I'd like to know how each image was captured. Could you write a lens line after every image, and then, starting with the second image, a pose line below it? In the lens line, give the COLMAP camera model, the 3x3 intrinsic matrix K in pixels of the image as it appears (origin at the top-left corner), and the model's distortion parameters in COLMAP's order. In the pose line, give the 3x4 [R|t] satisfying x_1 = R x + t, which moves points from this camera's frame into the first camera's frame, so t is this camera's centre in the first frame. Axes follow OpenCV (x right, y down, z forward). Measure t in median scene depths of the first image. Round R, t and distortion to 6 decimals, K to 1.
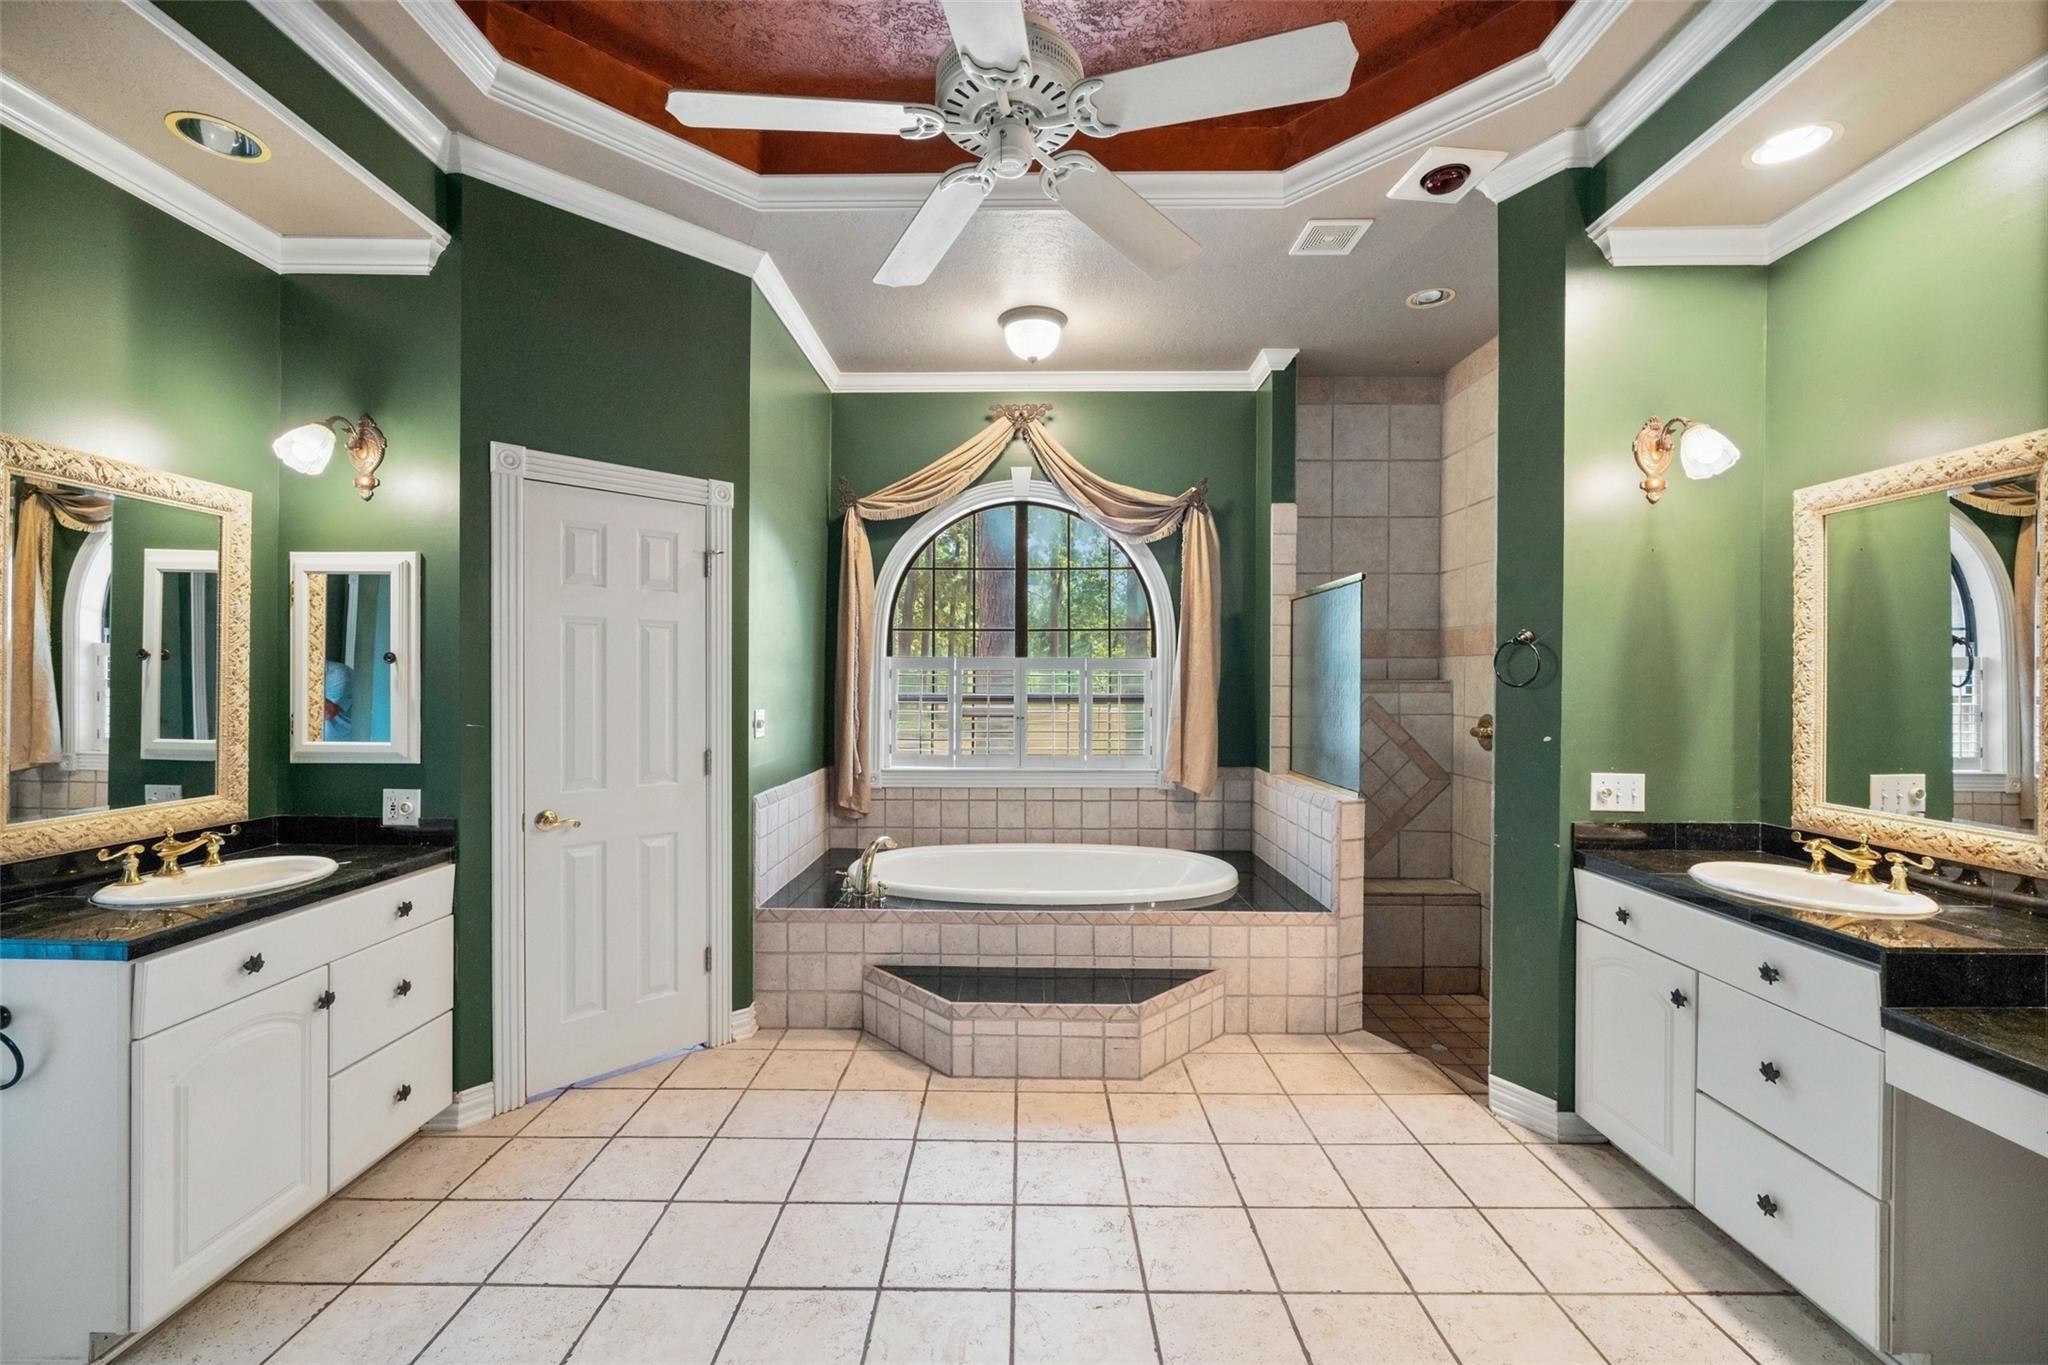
lens RADIAL K [[834.4, 0, 1022.1], [0, 834.4, 680.7], [0, 0, 1]] dist [-0.001172, -0.000186]
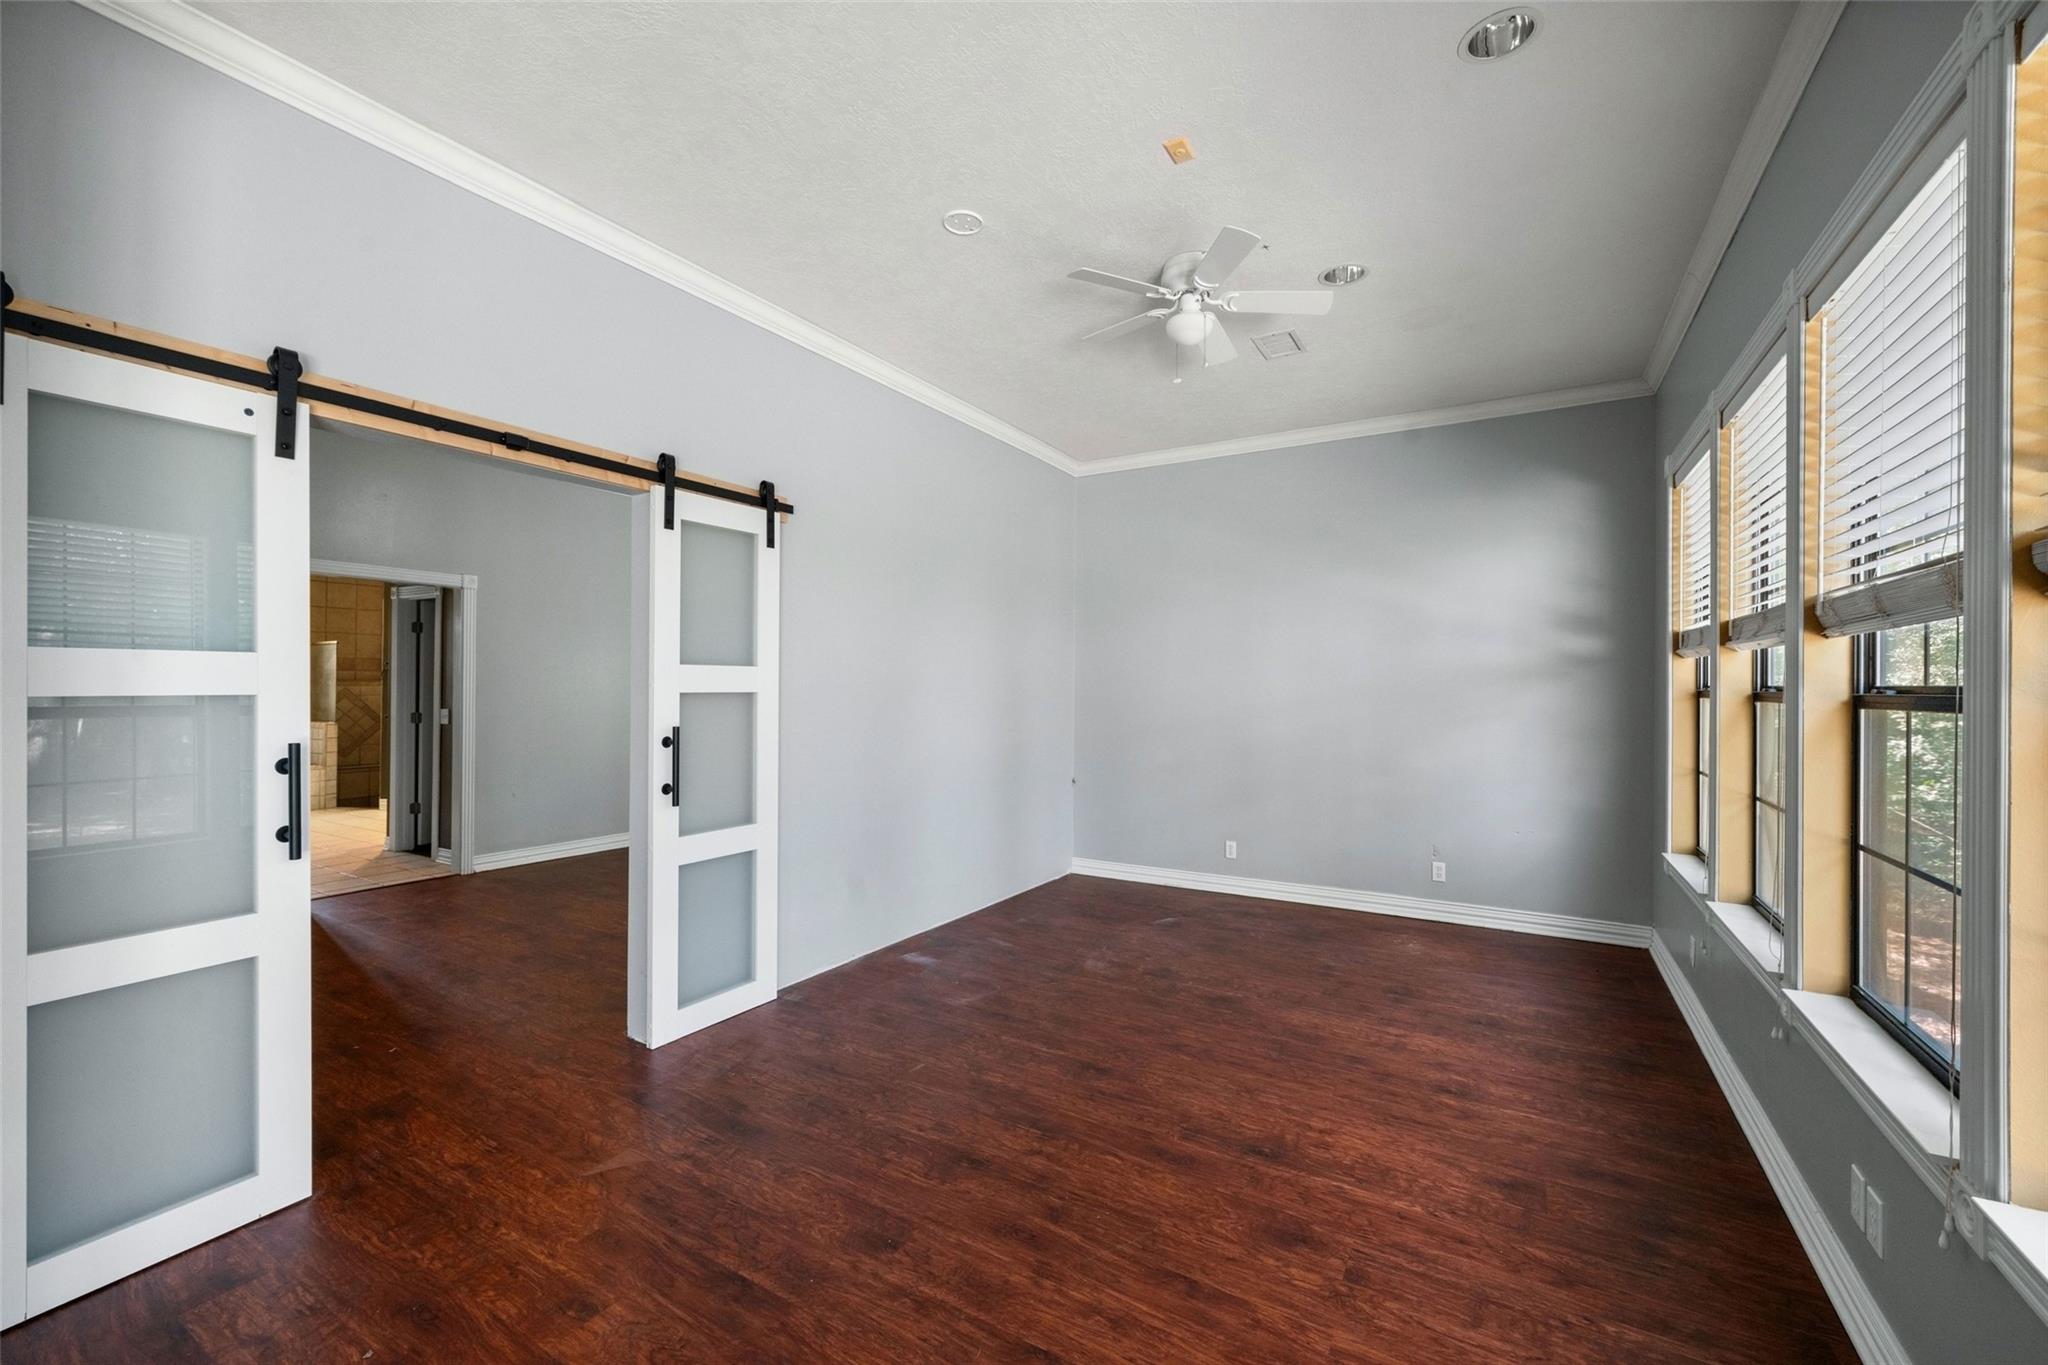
lens RADIAL K [[834.4, 0, 1005.4], [0, 834.4, 679.0], [0, 0, 1]] dist [-0.001172, -0.000186]
pose [[0.518853, 0.006133, 0.854841, -0.830967], [-0.002682, 0.999981, -0.005546, 0.005245], [-0.854859, 0.000585, 0.518860, -2.404844]]
